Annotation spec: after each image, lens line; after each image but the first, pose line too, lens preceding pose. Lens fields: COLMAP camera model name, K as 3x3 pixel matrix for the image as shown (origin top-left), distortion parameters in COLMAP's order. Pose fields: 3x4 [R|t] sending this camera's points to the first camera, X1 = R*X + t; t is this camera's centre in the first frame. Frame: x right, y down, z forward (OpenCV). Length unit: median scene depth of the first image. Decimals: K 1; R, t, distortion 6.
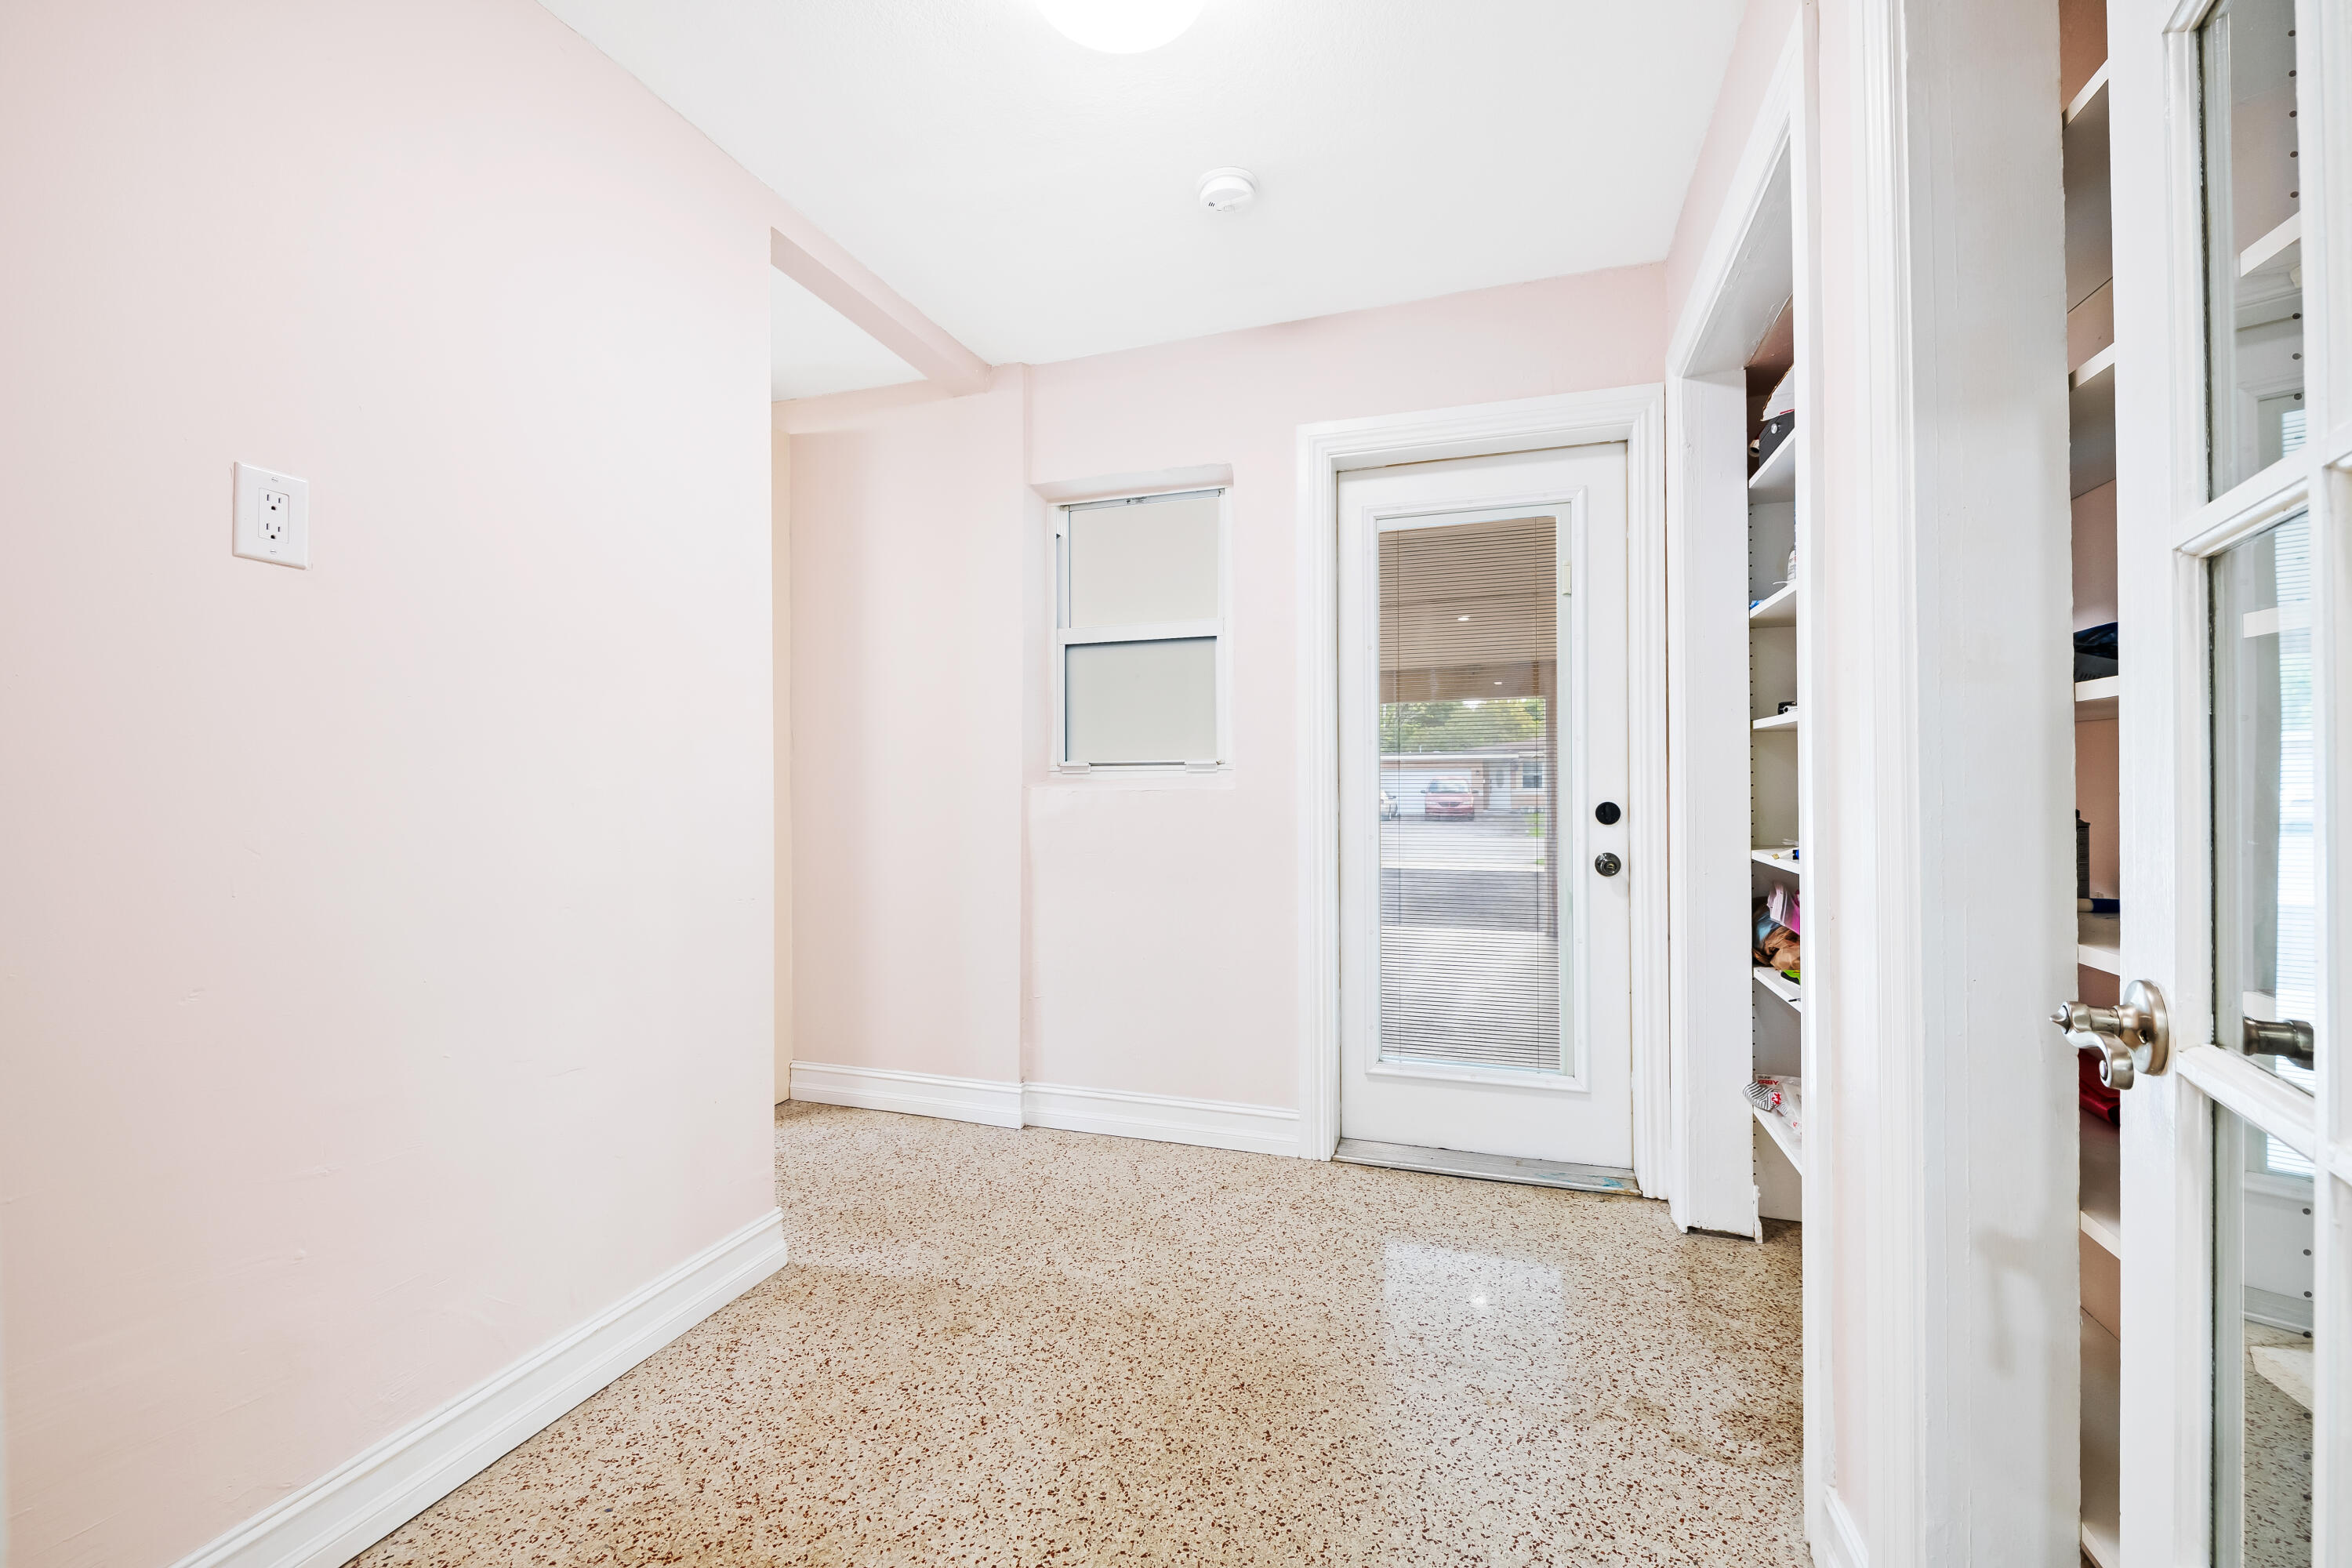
lens RADIAL K [[929.1, 0, 1184.1], [0, 929.1, 785.1], [0, 0, 1]] dist [-0.000413, -0.000140]
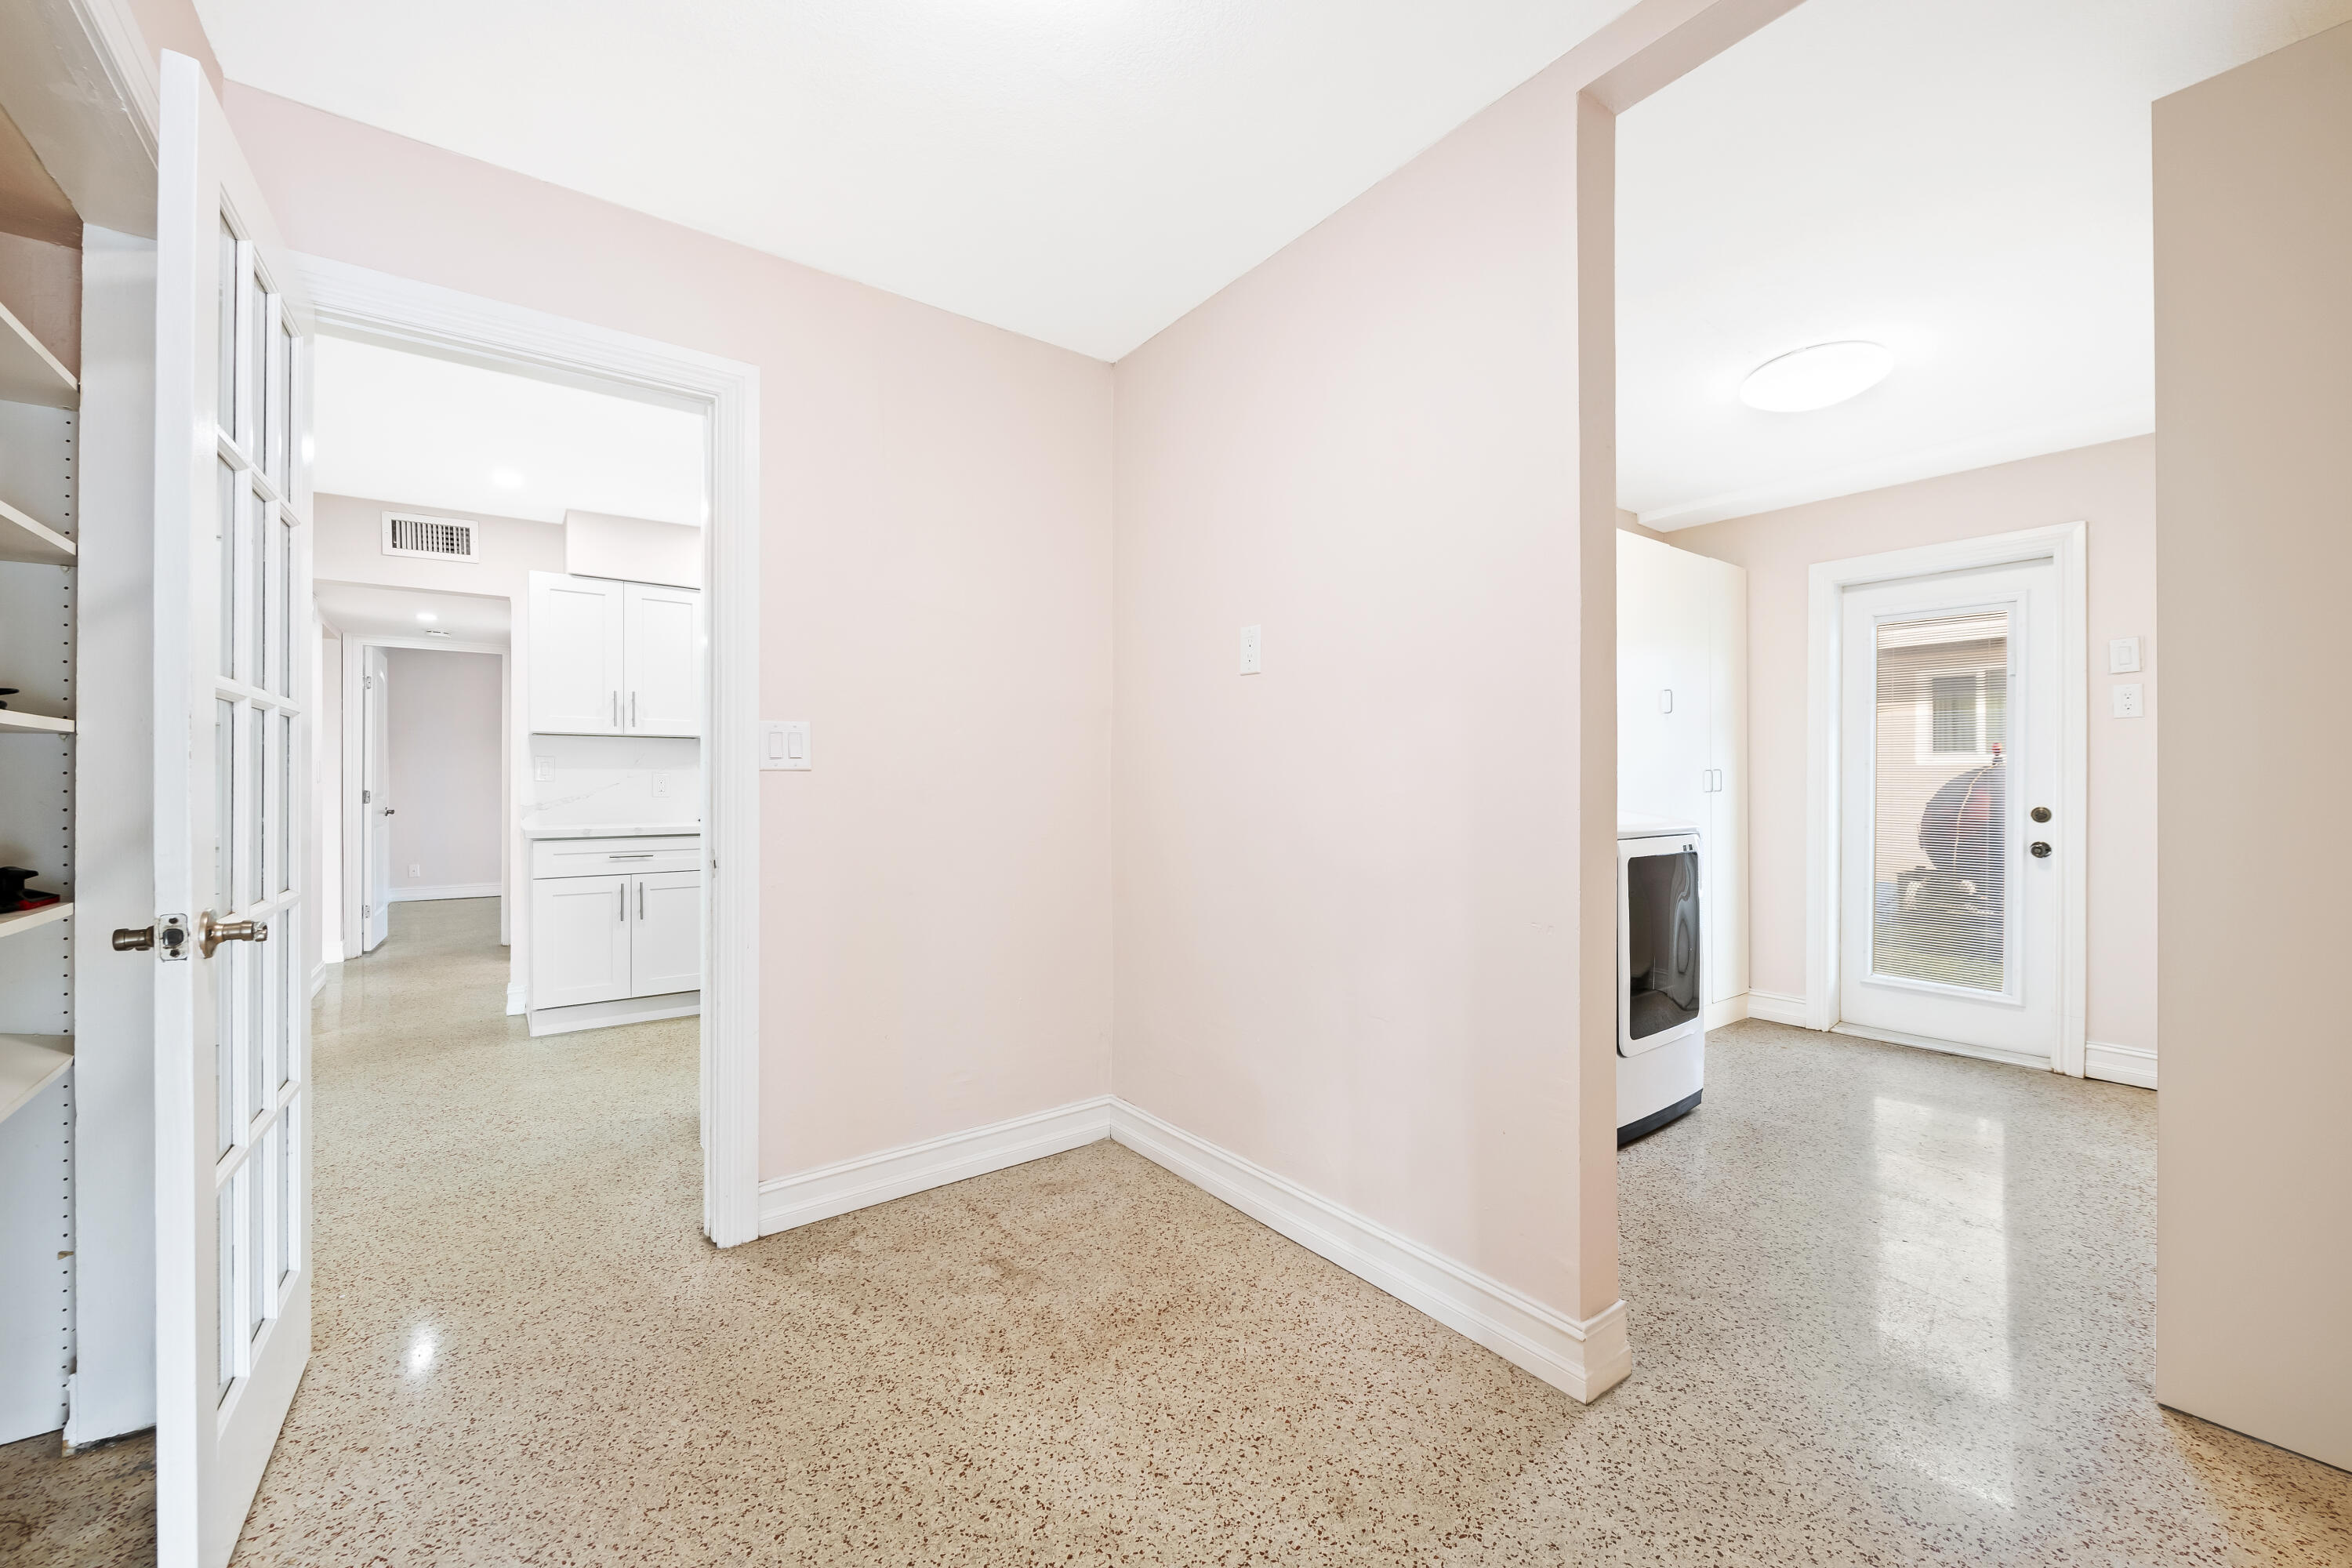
lens RADIAL K [[929.1, 0, 1192.6], [0, 929.1, 780.9], [0, 0, 1]] dist [-0.000413, -0.000140]
pose [[-0.560186, 0.003816, -0.828358, 0.549434], [0.006489, 0.999979, 0.000219, -0.016692], [0.828341, -0.005252, -0.560199, 1.582155]]
